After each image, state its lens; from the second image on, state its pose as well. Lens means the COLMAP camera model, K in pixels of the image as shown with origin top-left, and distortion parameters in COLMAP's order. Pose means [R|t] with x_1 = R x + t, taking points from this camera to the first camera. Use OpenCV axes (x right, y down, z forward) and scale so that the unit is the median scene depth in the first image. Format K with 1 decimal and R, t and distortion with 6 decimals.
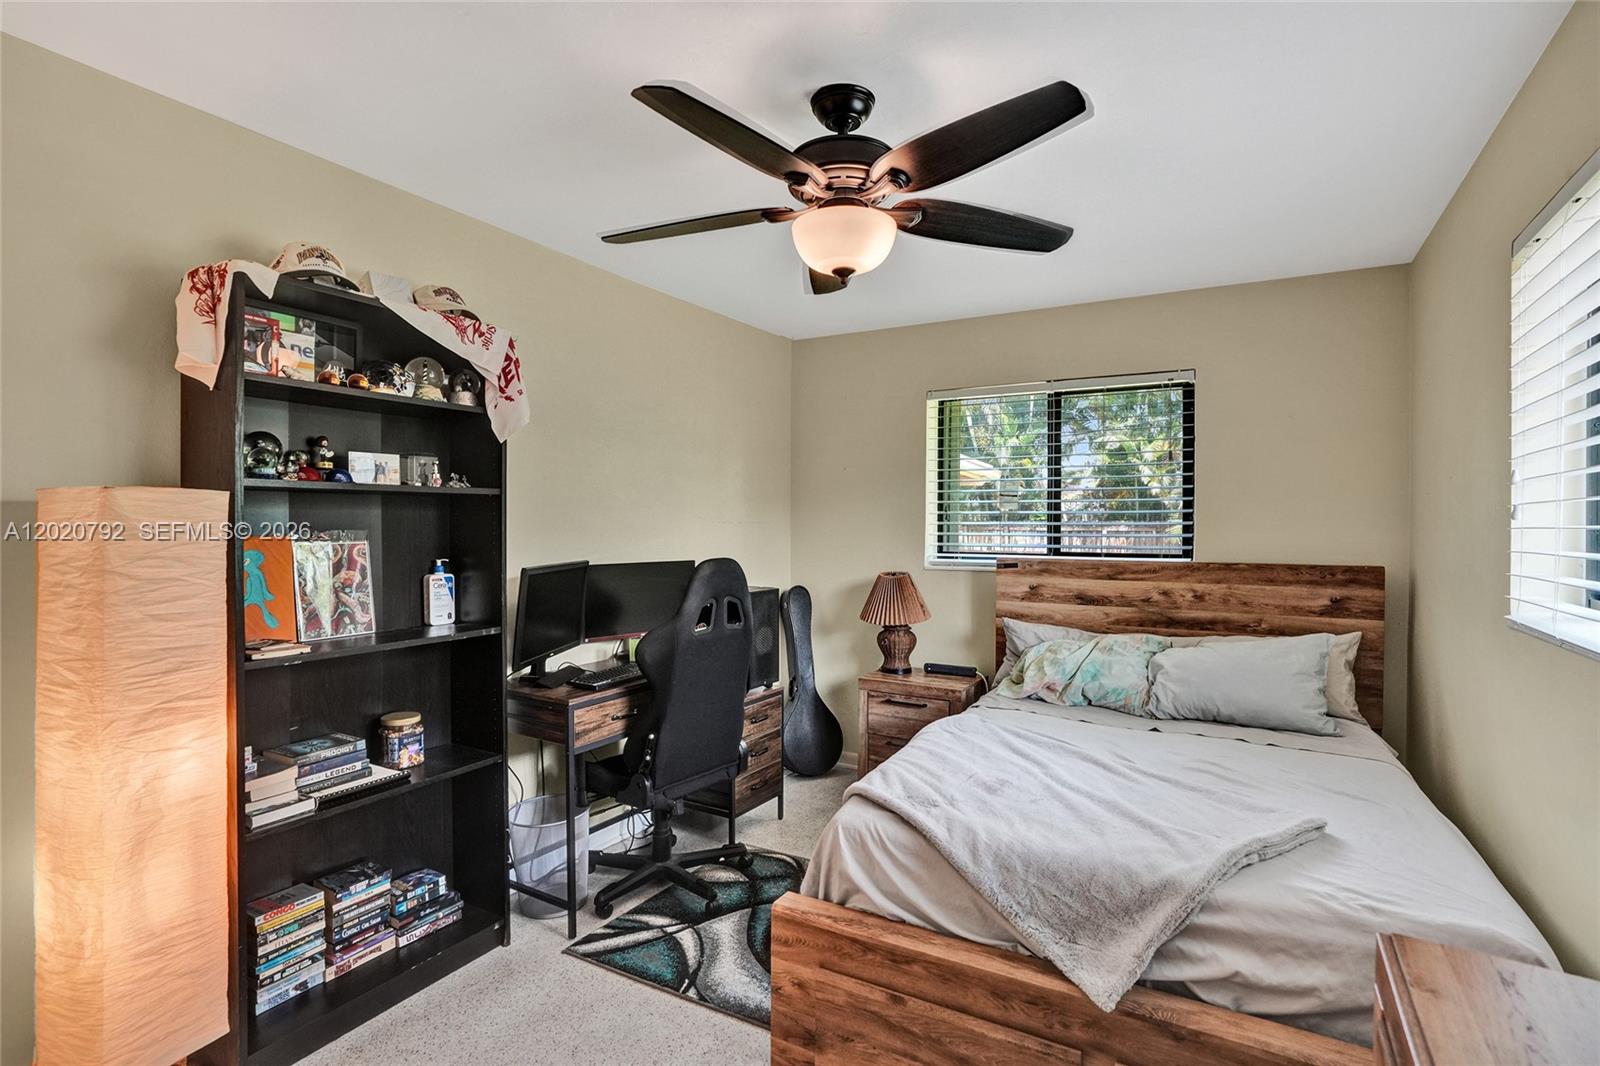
lens RADIAL K [[787.2, 0, 811.6], [0, 787.2, 535.2], [0, 0, 1]] dist [0.003762, 0.004306]
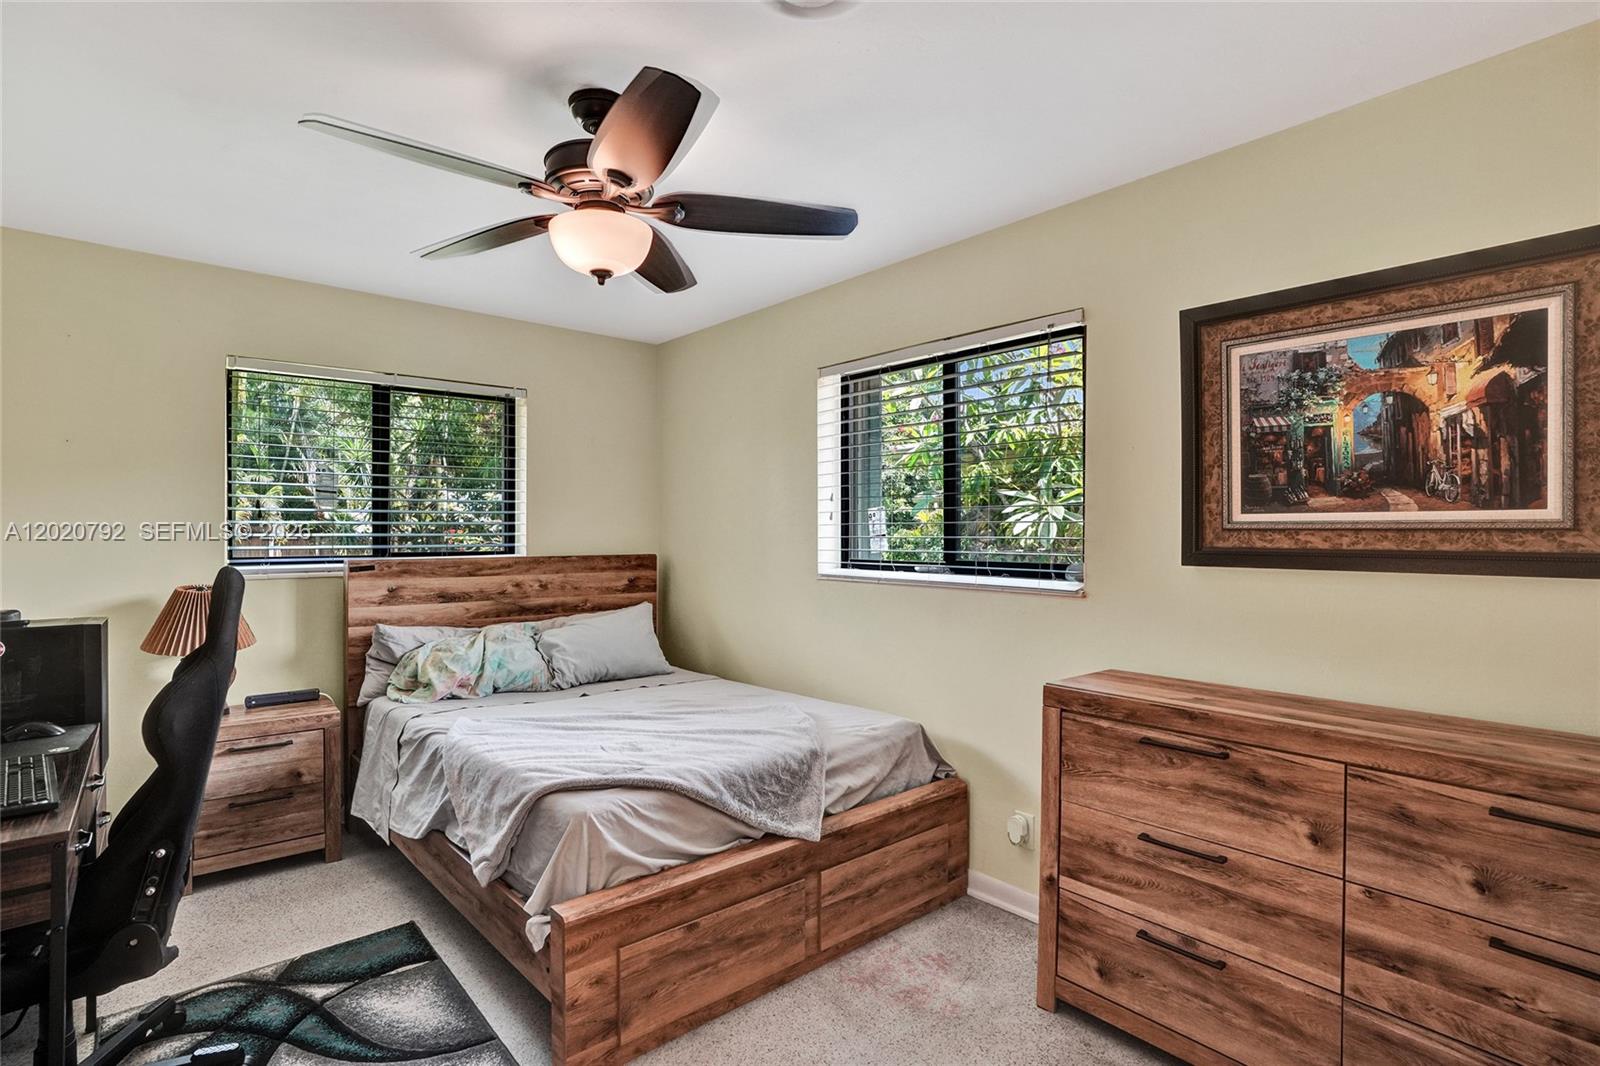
lens RADIAL K [[787.2, 0, 806.7], [0, 787.2, 527.9], [0, 0, 1]] dist [0.003762, 0.004306]
pose [[0.335465, 0.004902, 0.942040, -0.507113], [0.011225, 0.999895, -0.009200, 0.007005], [-0.941986, 0.013661, 0.335375, 0.240944]]
